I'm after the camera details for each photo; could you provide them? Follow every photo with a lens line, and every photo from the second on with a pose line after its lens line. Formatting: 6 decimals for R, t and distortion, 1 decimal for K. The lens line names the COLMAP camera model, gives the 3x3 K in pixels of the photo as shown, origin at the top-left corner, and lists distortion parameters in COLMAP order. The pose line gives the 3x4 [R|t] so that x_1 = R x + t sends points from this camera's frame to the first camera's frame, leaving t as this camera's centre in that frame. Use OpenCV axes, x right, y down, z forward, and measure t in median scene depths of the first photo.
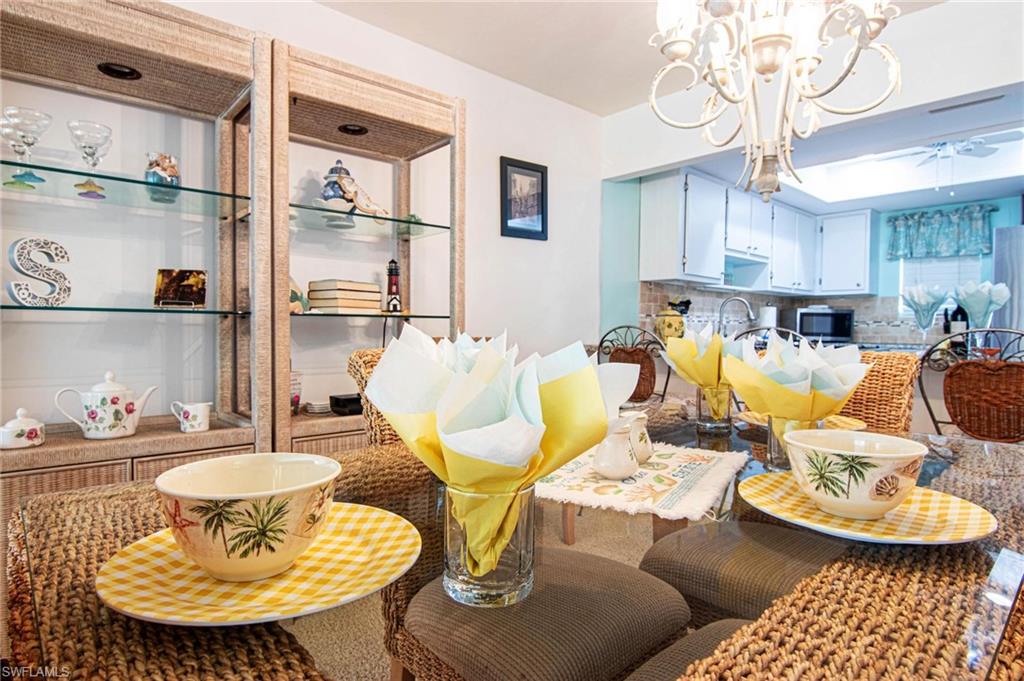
lens RADIAL K [[562.0, 0, 511.3], [0, 562.0, 342.9], [0, 0, 1]] dist [-0.008643, -0.001097]
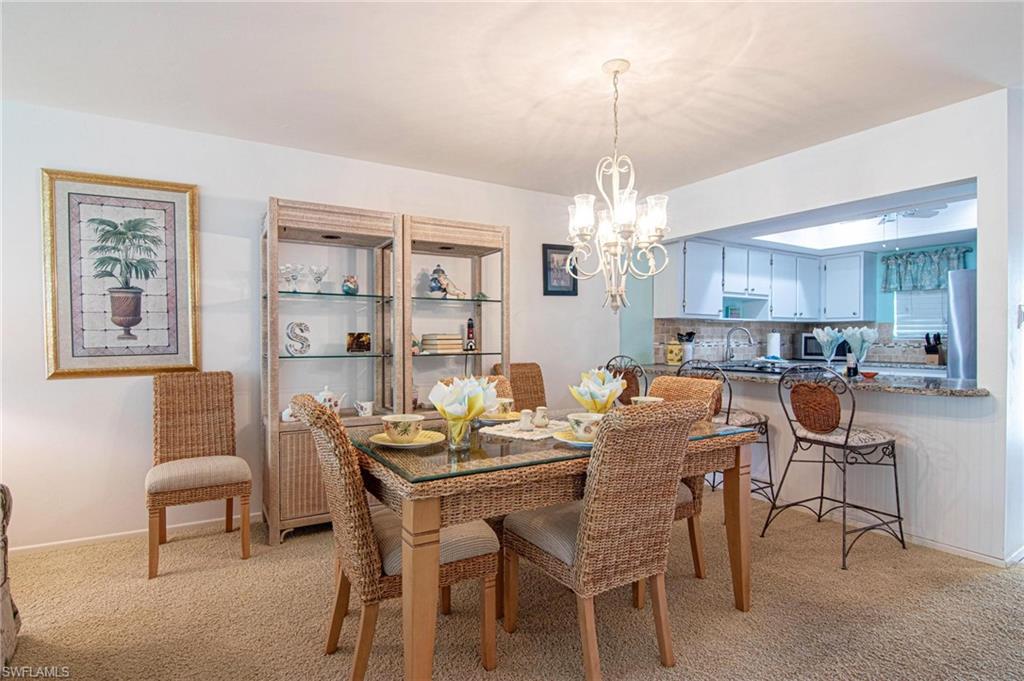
lens RADIAL K [[521.4, 0, 513.2], [0, 521.4, 343.2], [0, 0, 1]] dist [-0.005428, -0.000716]
pose [[0.982181, -0.006801, -0.187814, 0.217170], [0.003827, 0.999862, -0.016193, -0.050723], [0.187898, 0.015185, 0.982071, -0.530729]]
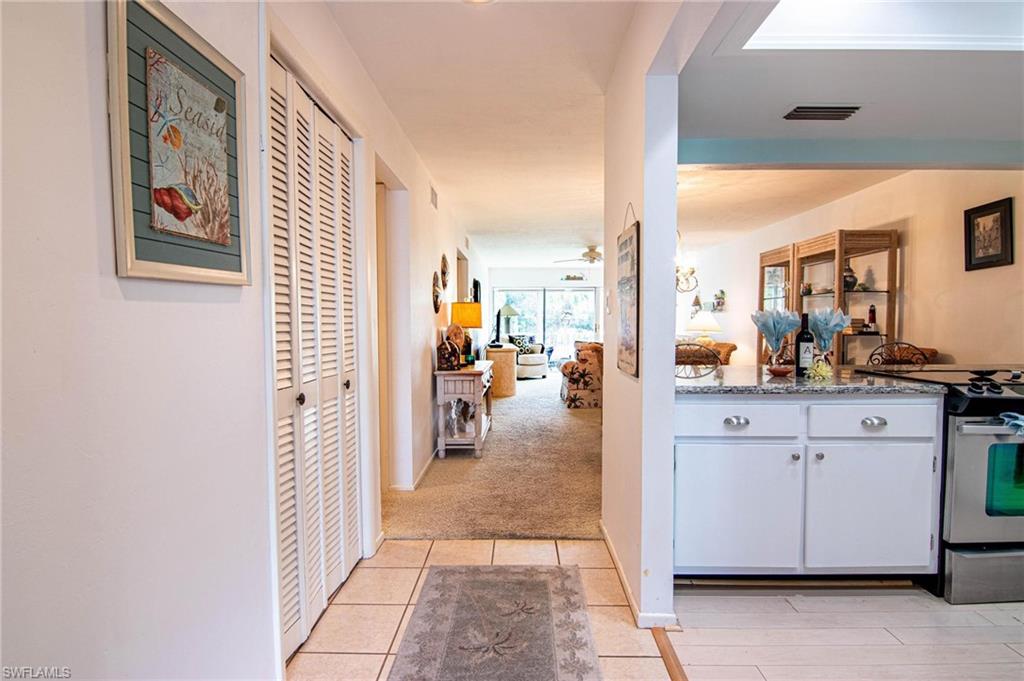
lens RADIAL K [[504.0, 0, 509.9], [0, 504.0, 338.2], [0, 0, 1]] dist [-0.024963, -0.001391]
pose [[-0.688598, 0.015450, -0.724979, 2.002003], [-0.018933, 0.999049, 0.039273, -0.080476], [0.724896, 0.040770, -0.687651, 1.340060]]
